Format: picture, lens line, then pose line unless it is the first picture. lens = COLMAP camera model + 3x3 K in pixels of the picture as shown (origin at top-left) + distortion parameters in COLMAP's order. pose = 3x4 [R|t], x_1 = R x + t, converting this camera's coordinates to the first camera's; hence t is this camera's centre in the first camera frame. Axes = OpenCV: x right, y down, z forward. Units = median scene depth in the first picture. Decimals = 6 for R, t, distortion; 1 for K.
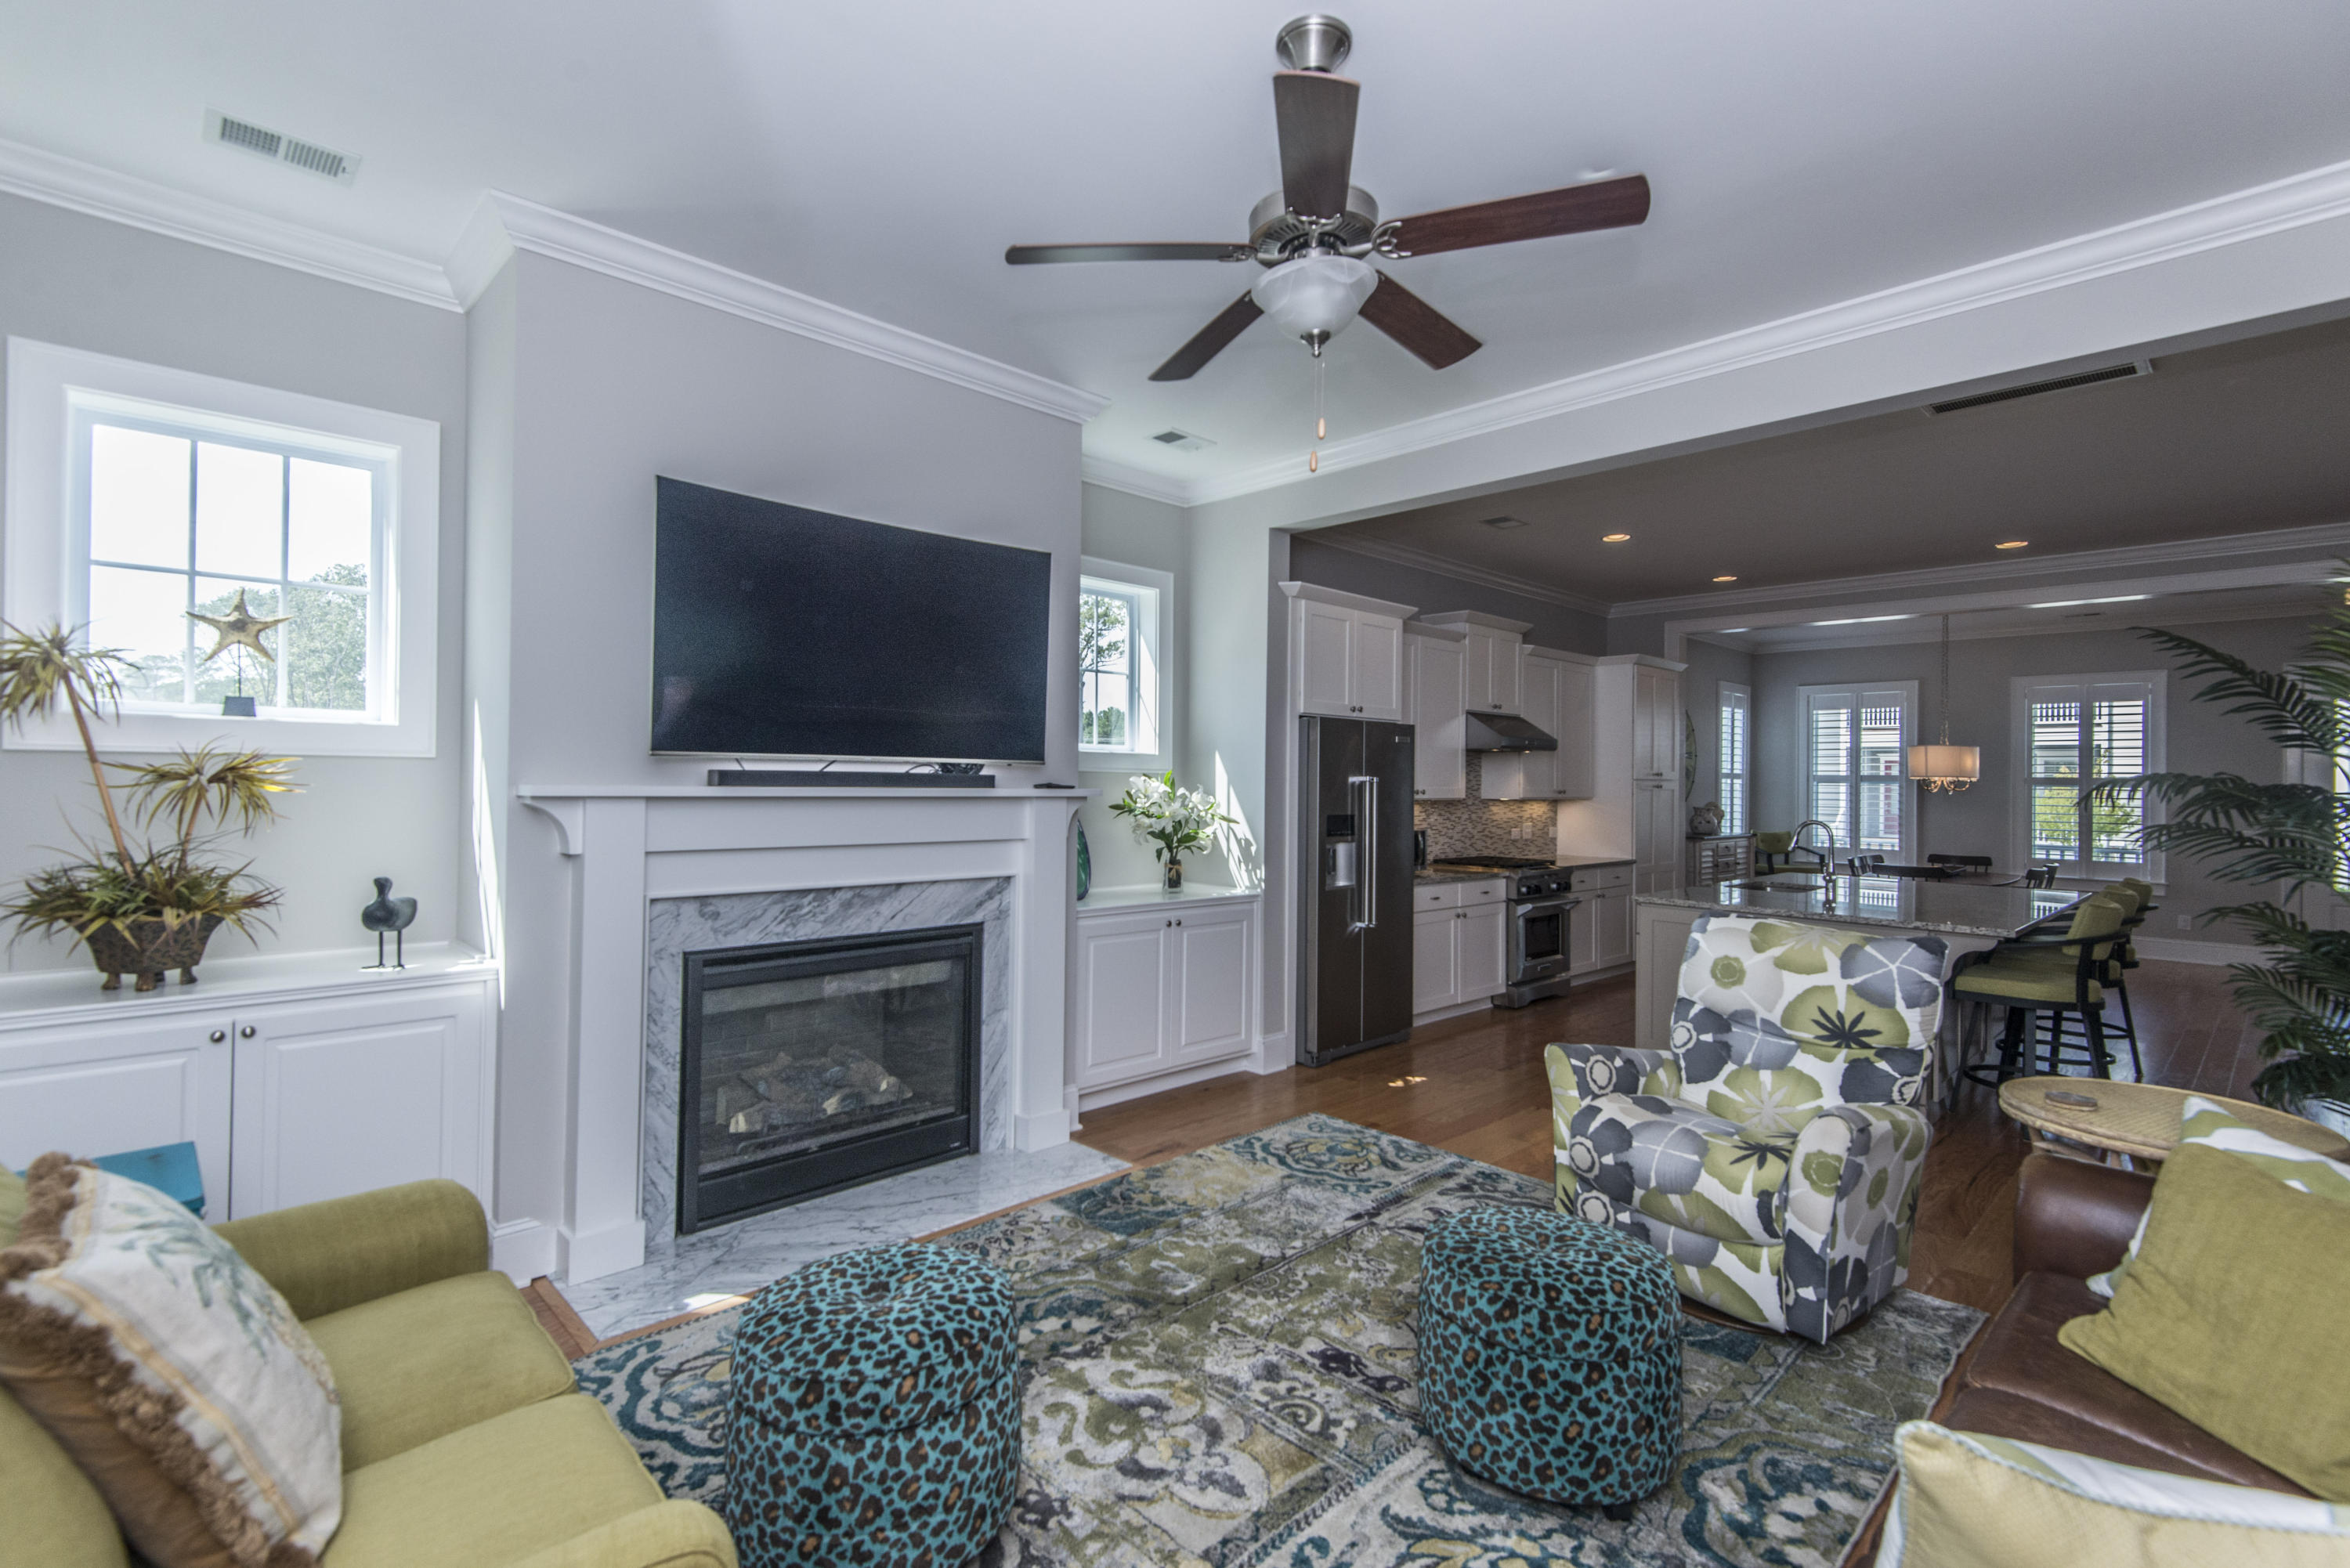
lens RADIAL K [[1066.7, 0, 1171.5], [0, 1066.7, 774.1], [0, 0, 1]] dist [0.037677, -0.018874]
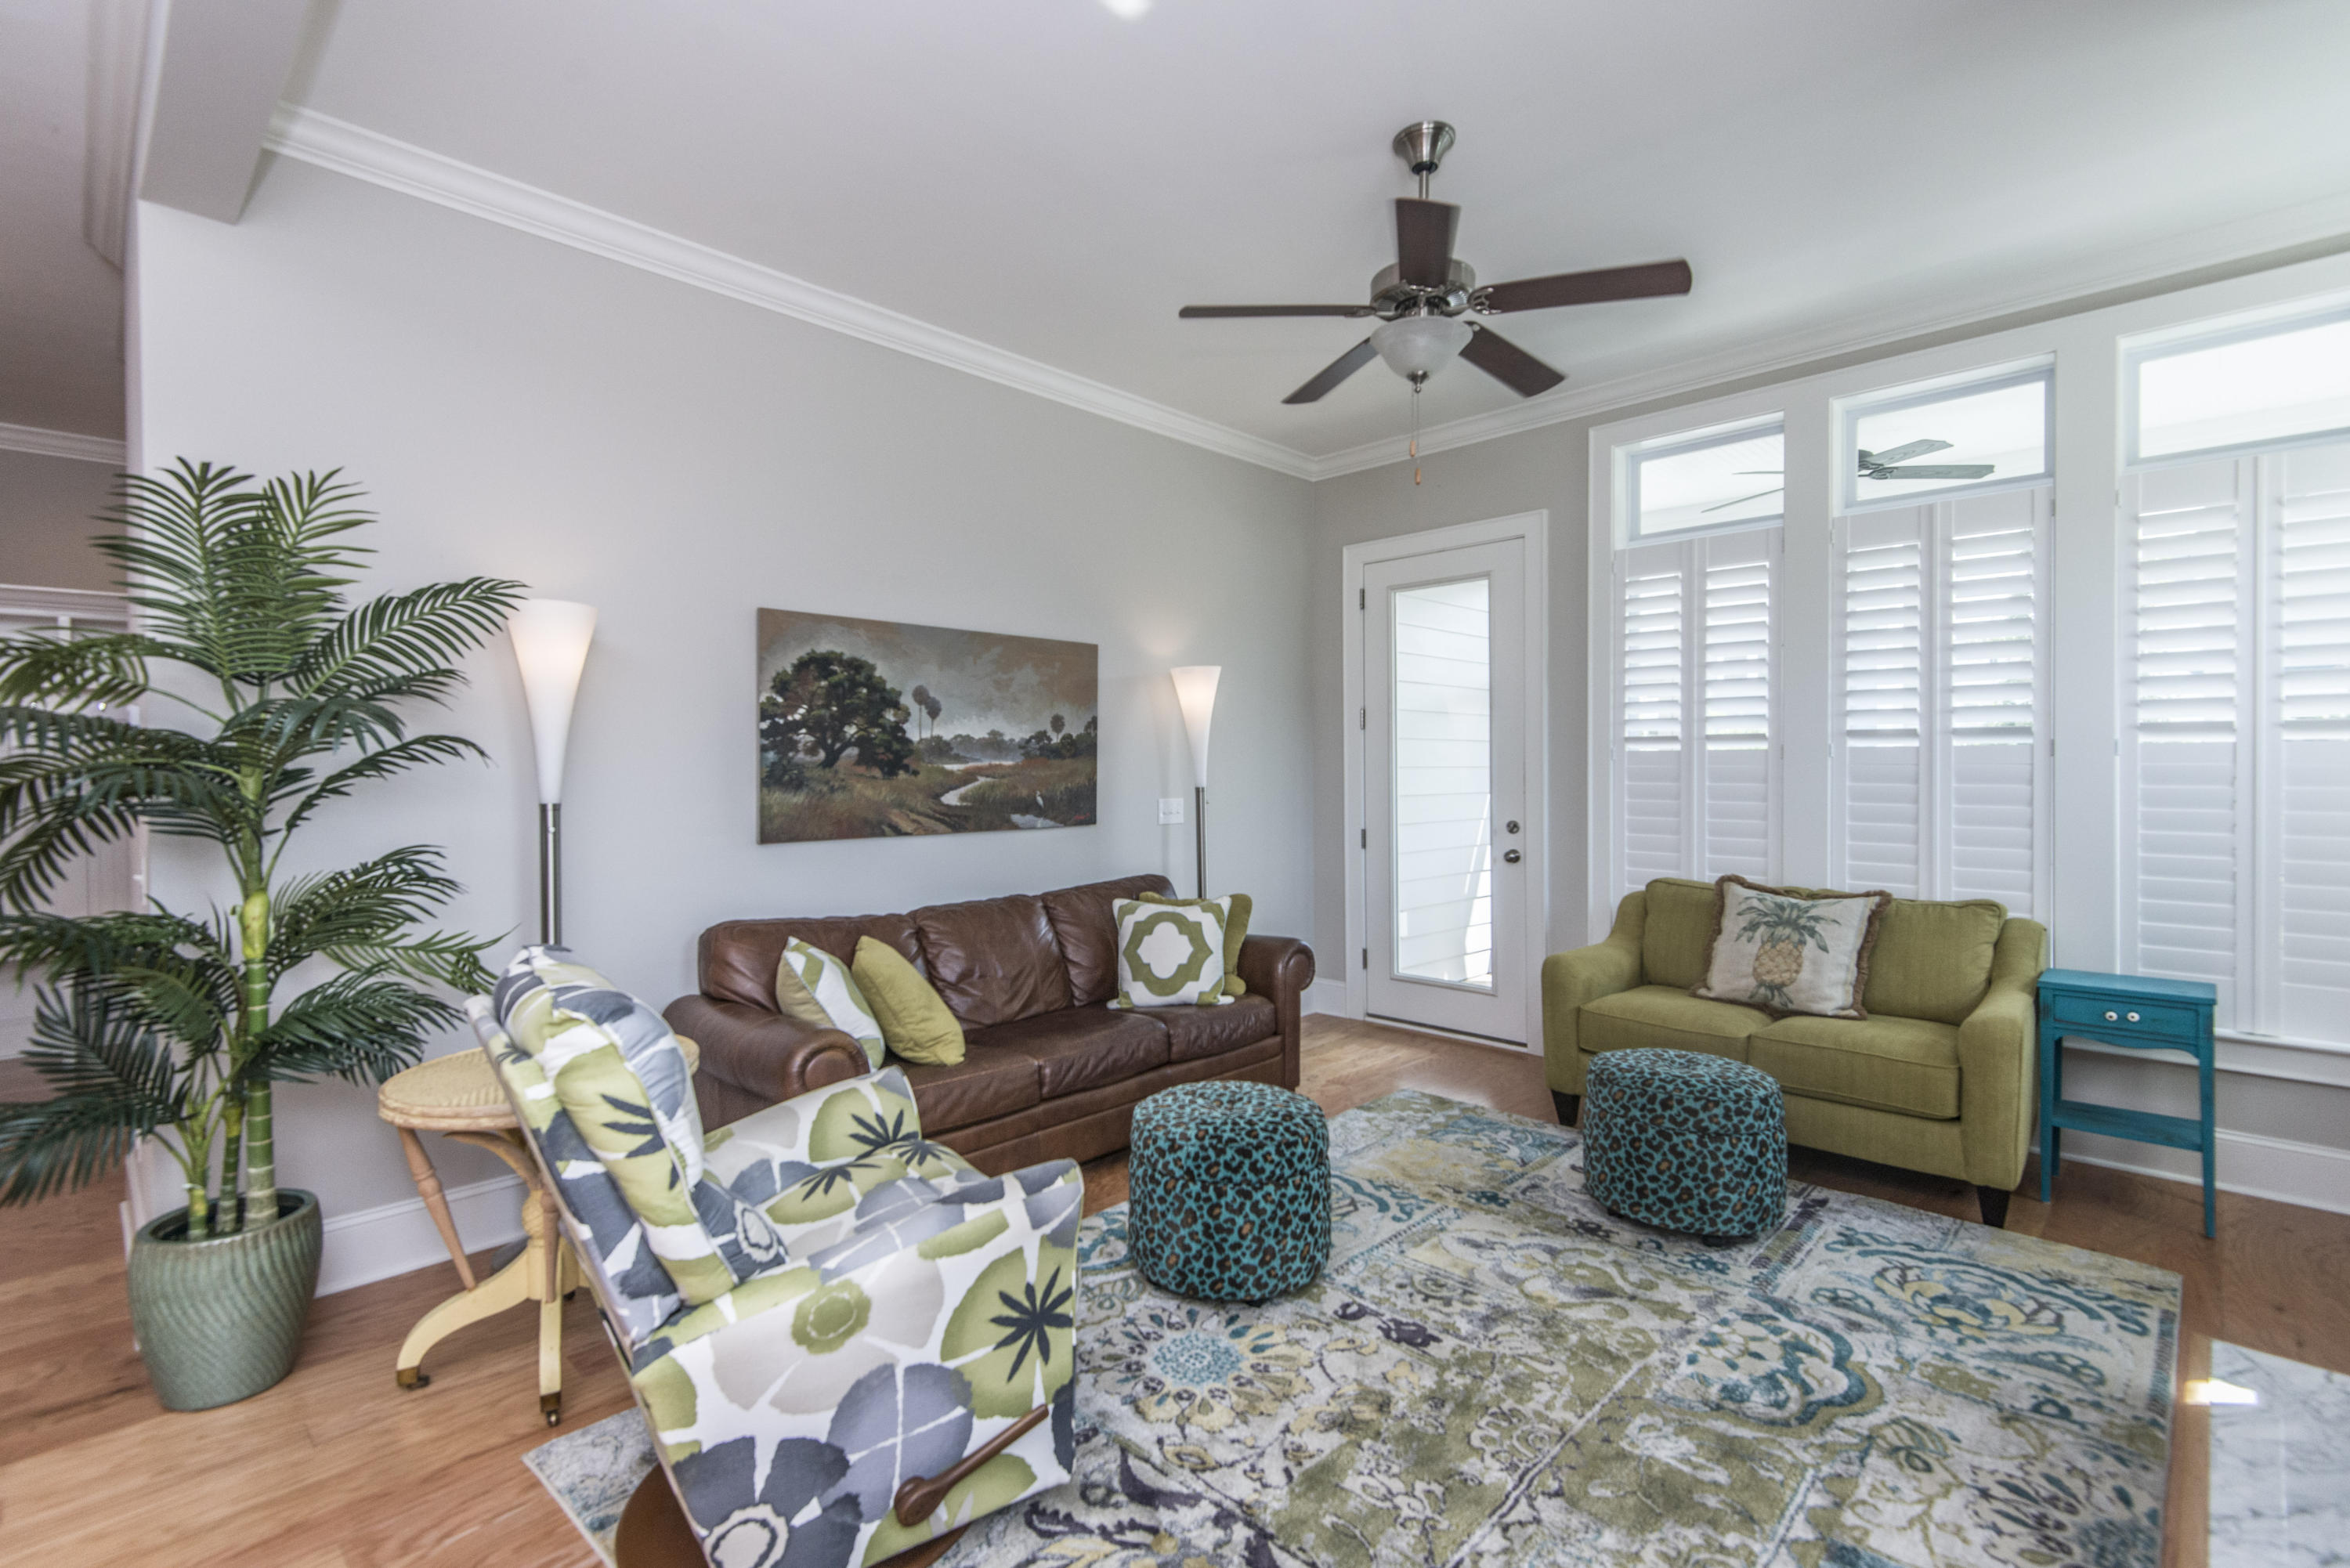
lens RADIAL K [[1066.7, 0, 1171.5], [0, 1066.7, 774.1], [0, 0, 1]] dist [0.037677, -0.018874]
pose [[-0.999404, -0.009687, -0.033129, 0.280163], [-0.009736, 0.999952, 0.001306, 0.036485], [0.033114, 0.001628, -0.999450, 1.405437]]
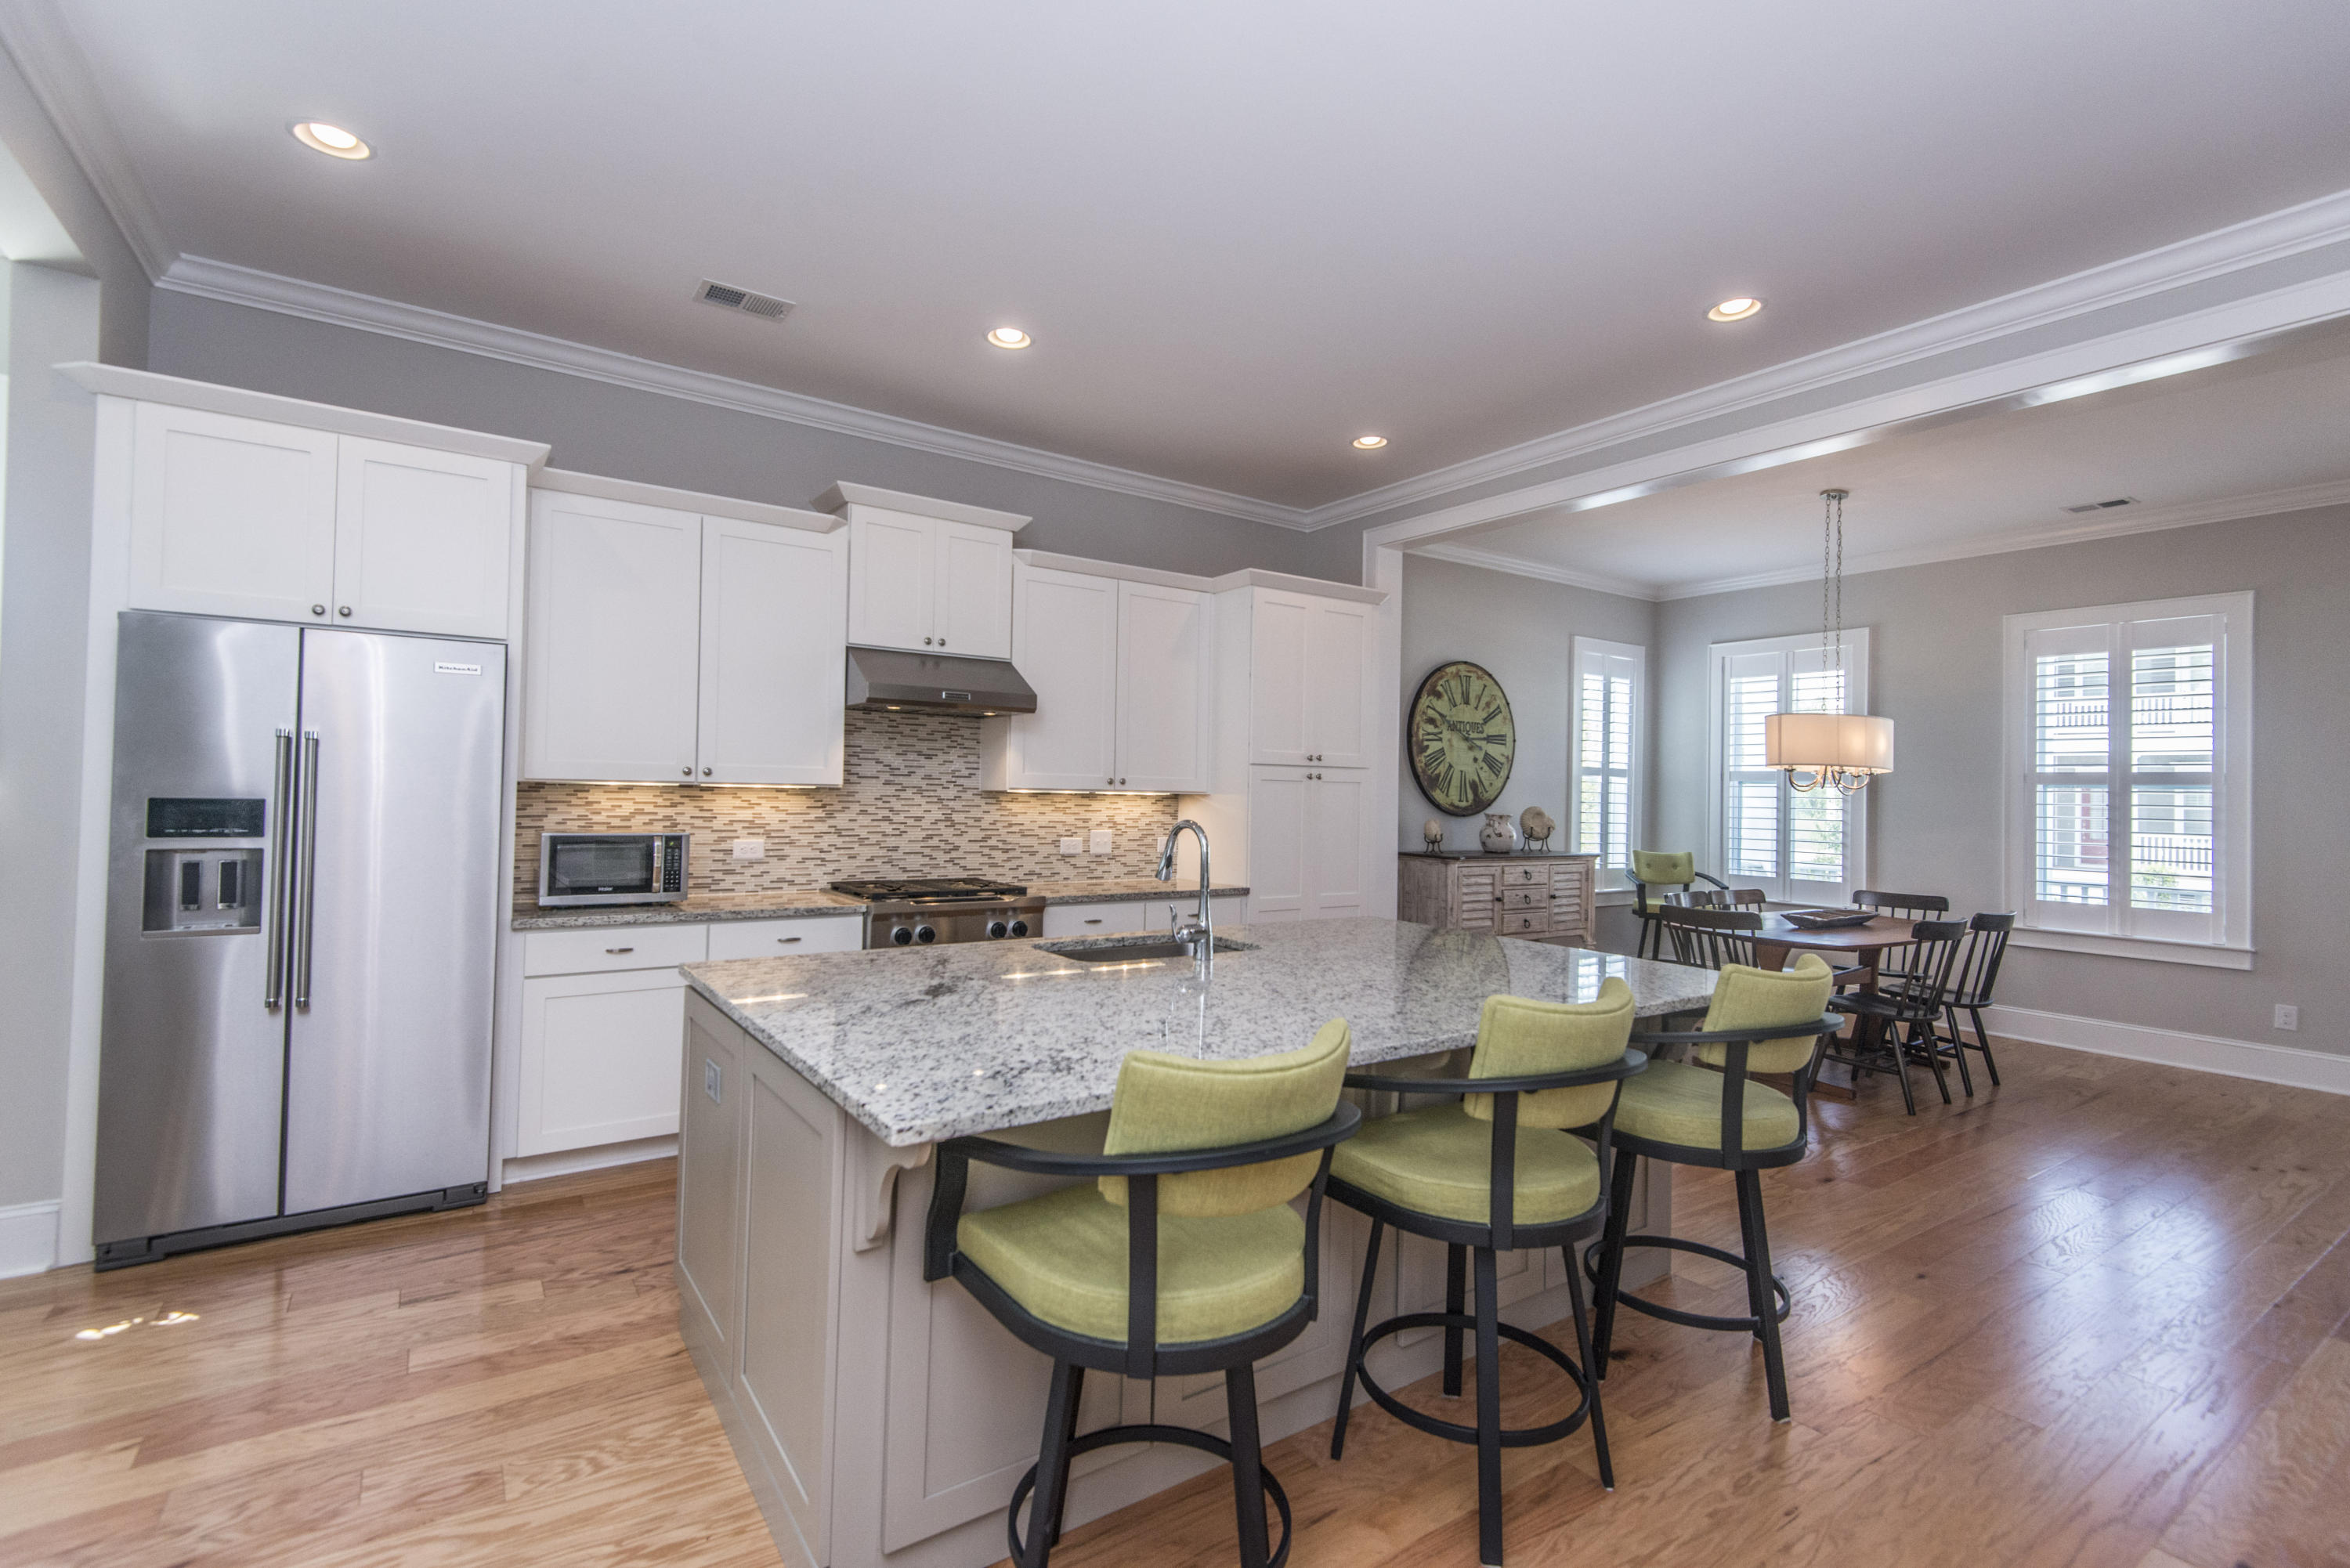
lens RADIAL K [[1066.7, 0, 1171.5], [0, 1066.7, 774.1], [0, 0, 1]] dist [0.037677, -0.018874]
pose [[0.986523, 0.005160, -0.163539, 1.112720], [-0.007313, 0.999894, -0.012566, 0.043182], [0.163456, 0.013593, 0.986457, 0.820253]]
